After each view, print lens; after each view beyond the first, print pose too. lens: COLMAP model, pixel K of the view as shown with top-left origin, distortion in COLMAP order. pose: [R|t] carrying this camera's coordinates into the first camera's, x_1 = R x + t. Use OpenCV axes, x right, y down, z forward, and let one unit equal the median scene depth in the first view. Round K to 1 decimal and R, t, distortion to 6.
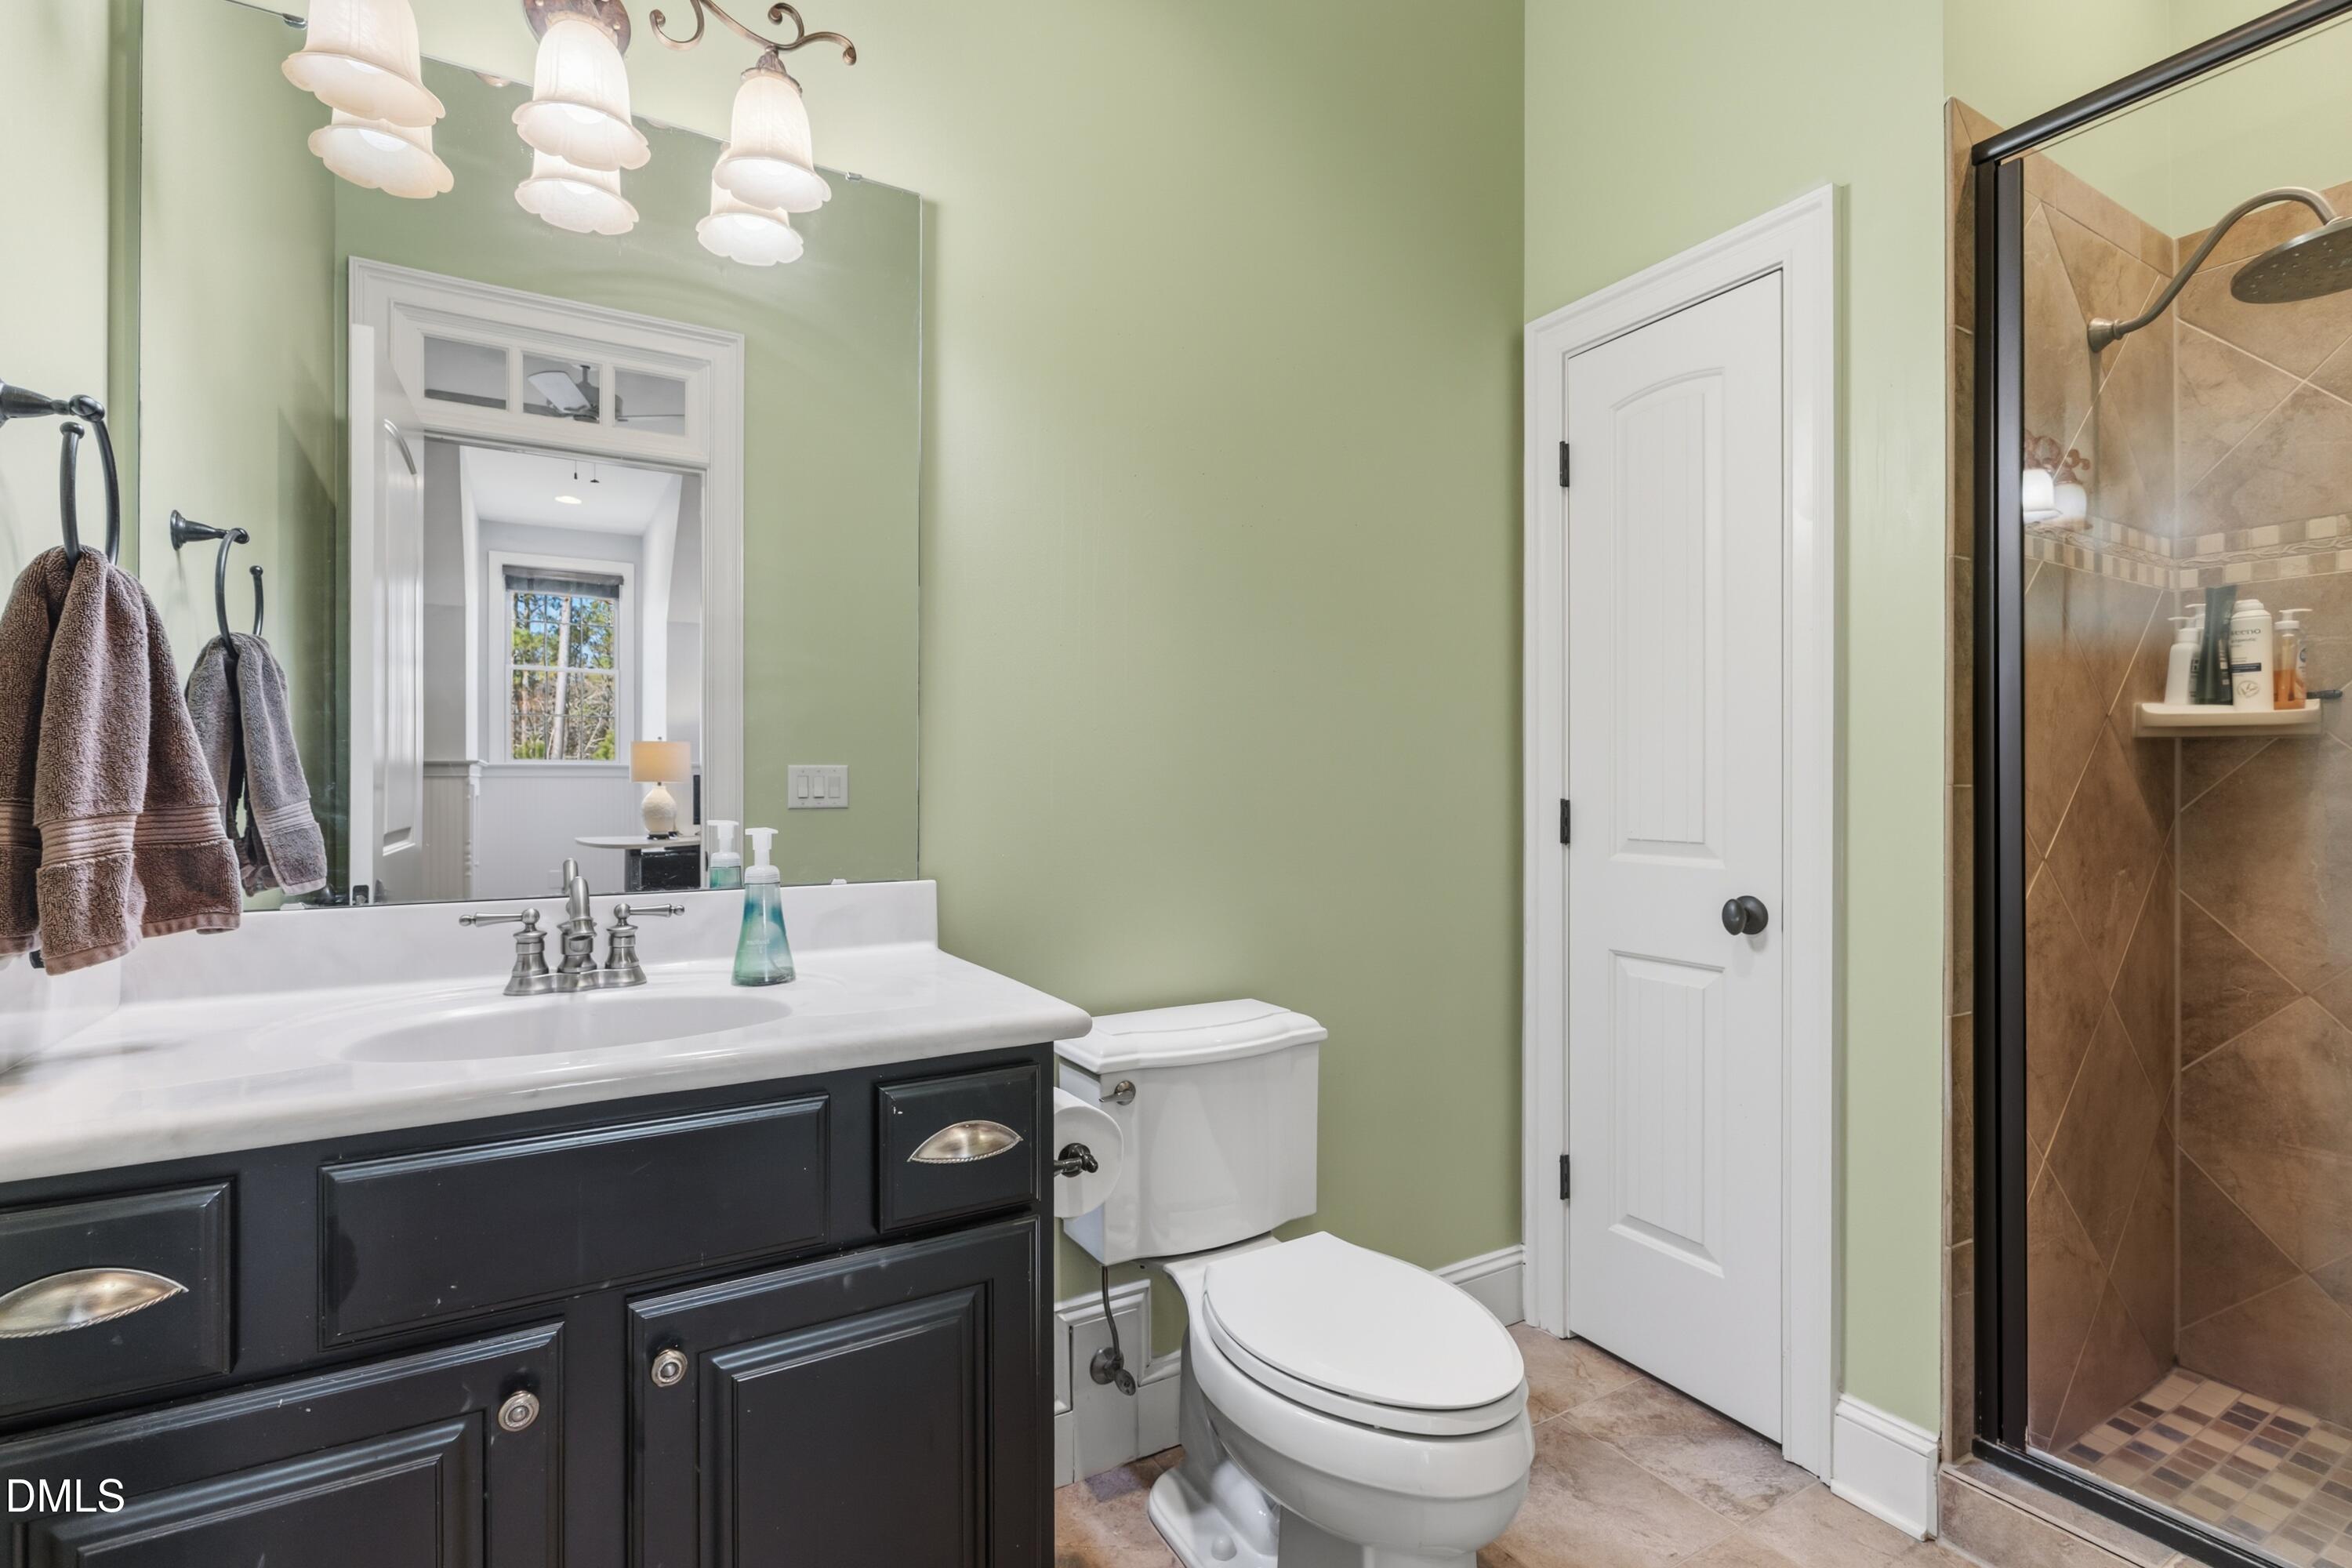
lens RADIAL K [[1105.7, 0, 1167.0], [0, 1105.7, 768.2], [0, 0, 1]] dist [0.000649, 0.001073]
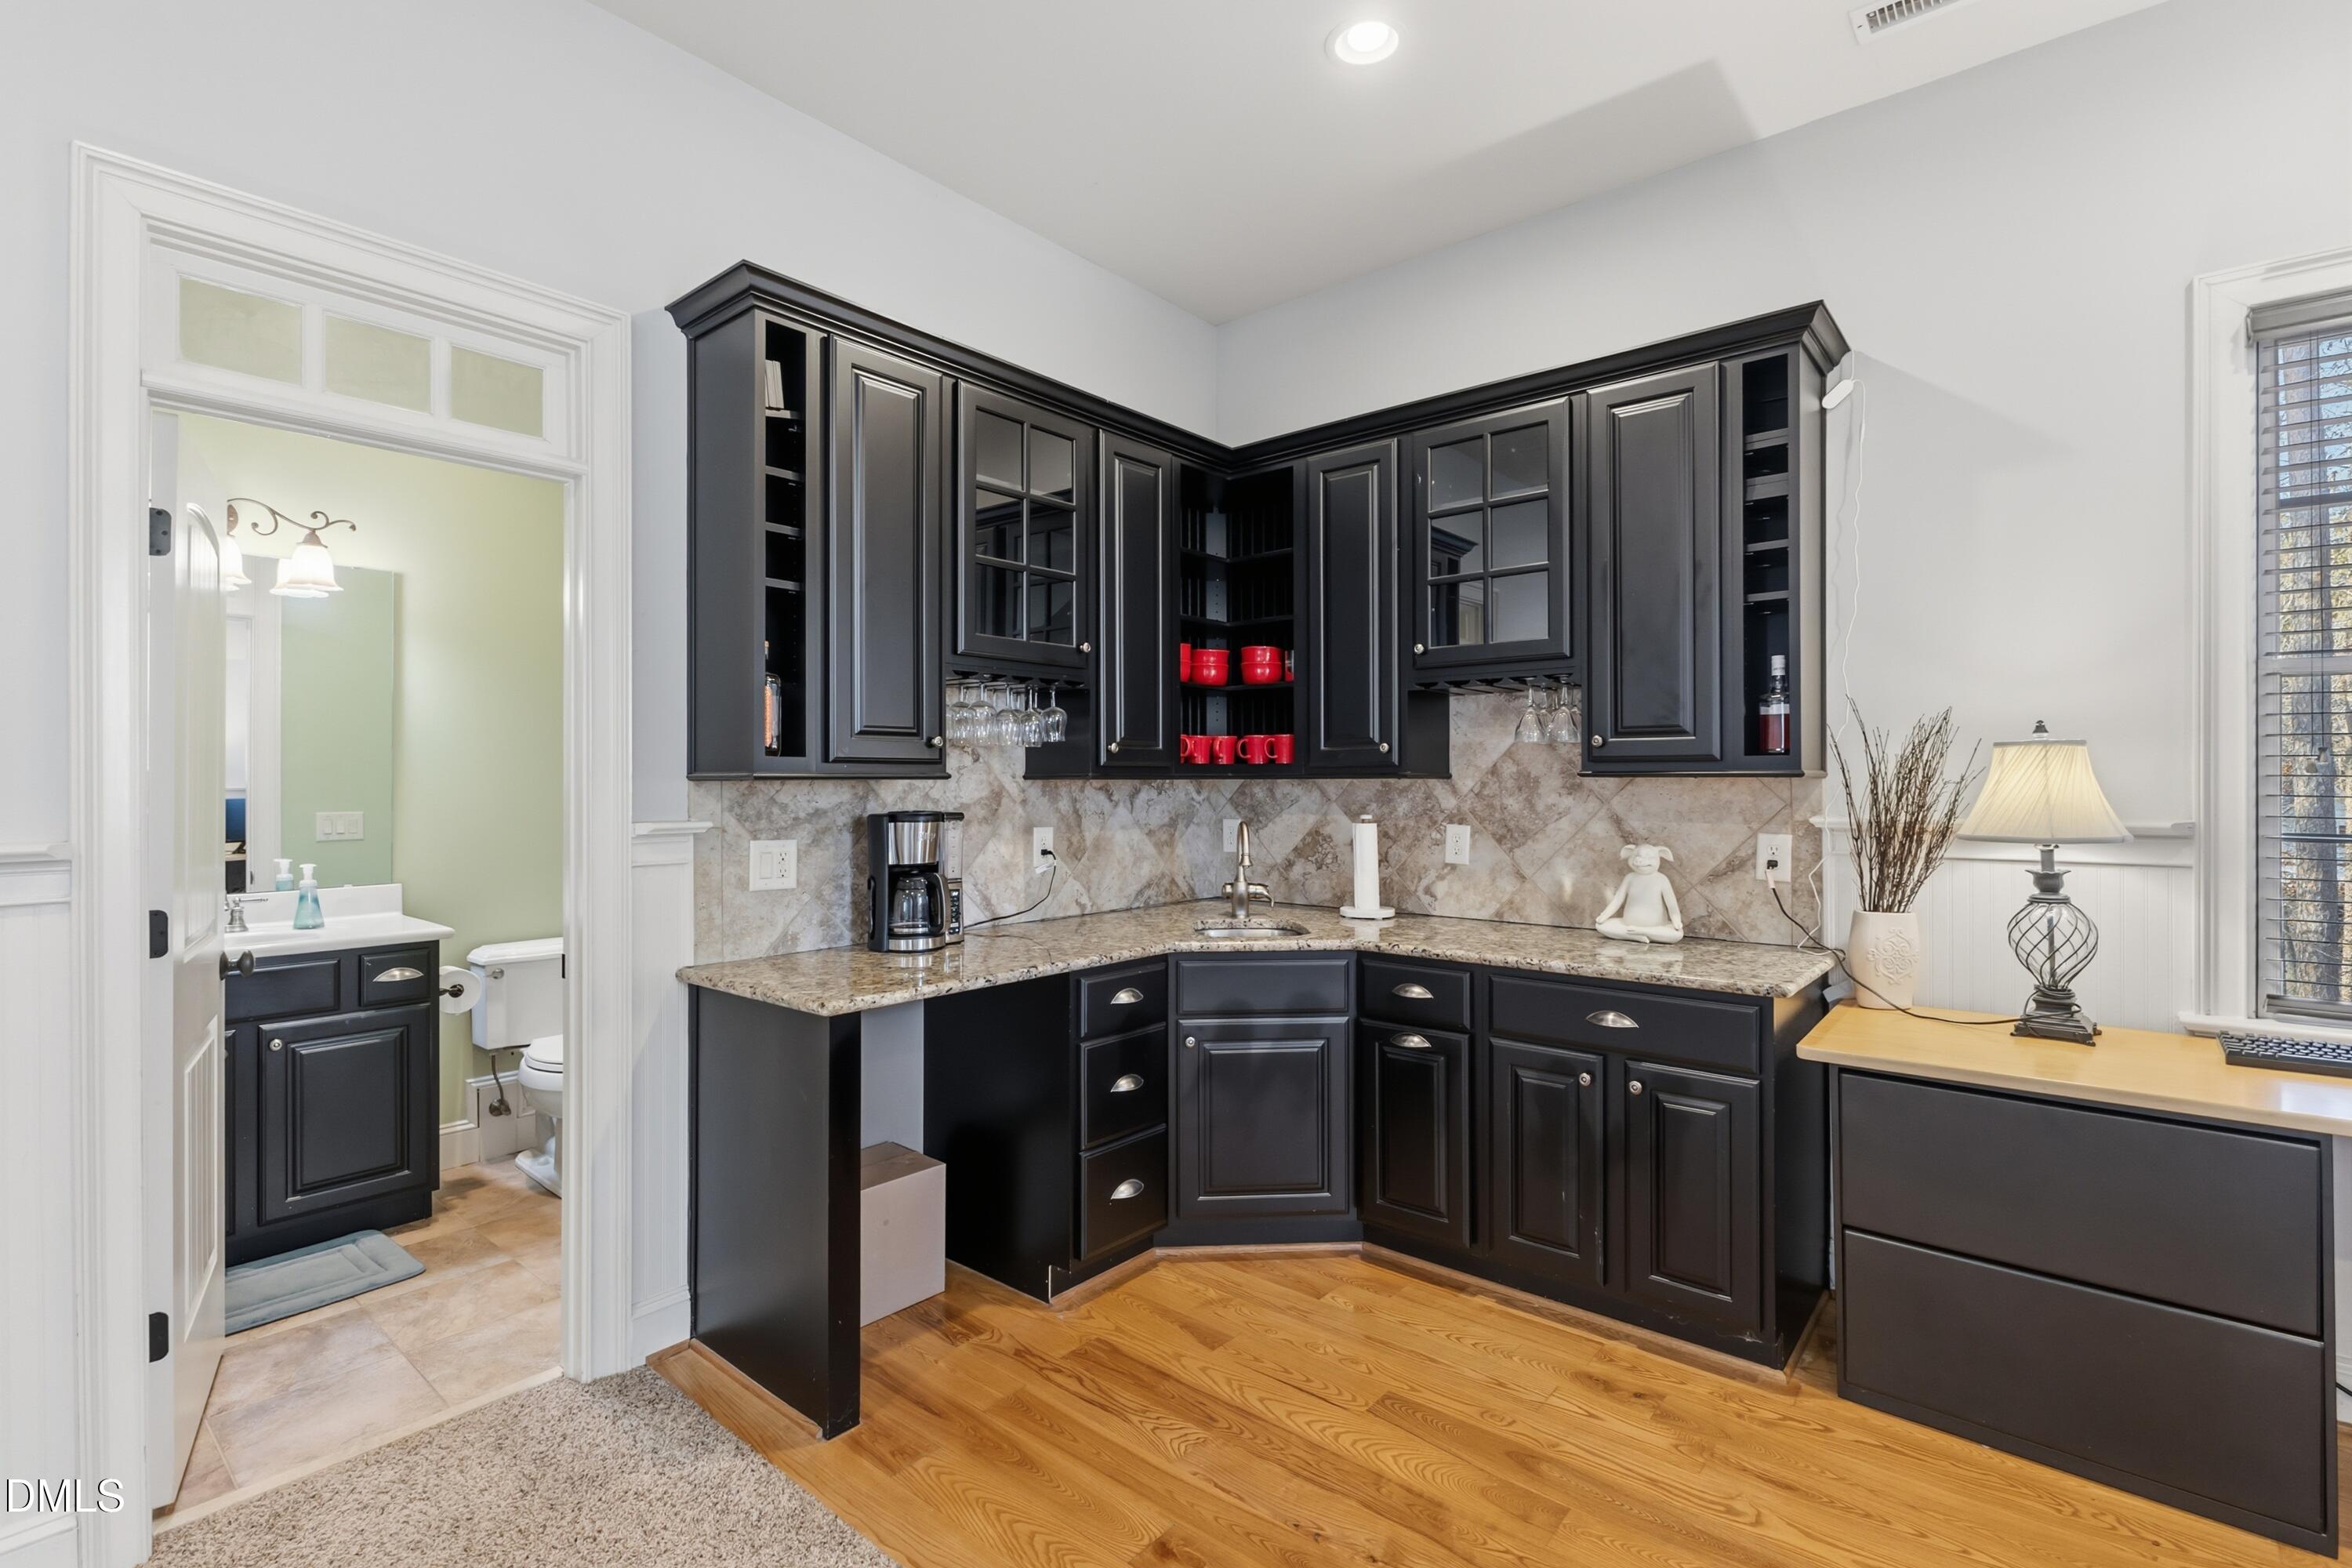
lens RADIAL K [[1105.7, 0, 1181.6], [0, 1105.7, 773.8], [0, 0, 1]] dist [0.000649, 0.001073]
pose [[0.942665, 0.000720, 0.333741, 0.566740], [-0.002781, 0.999980, 0.005697, -0.146703], [-0.333730, -0.006299, 0.942648, -1.734820]]
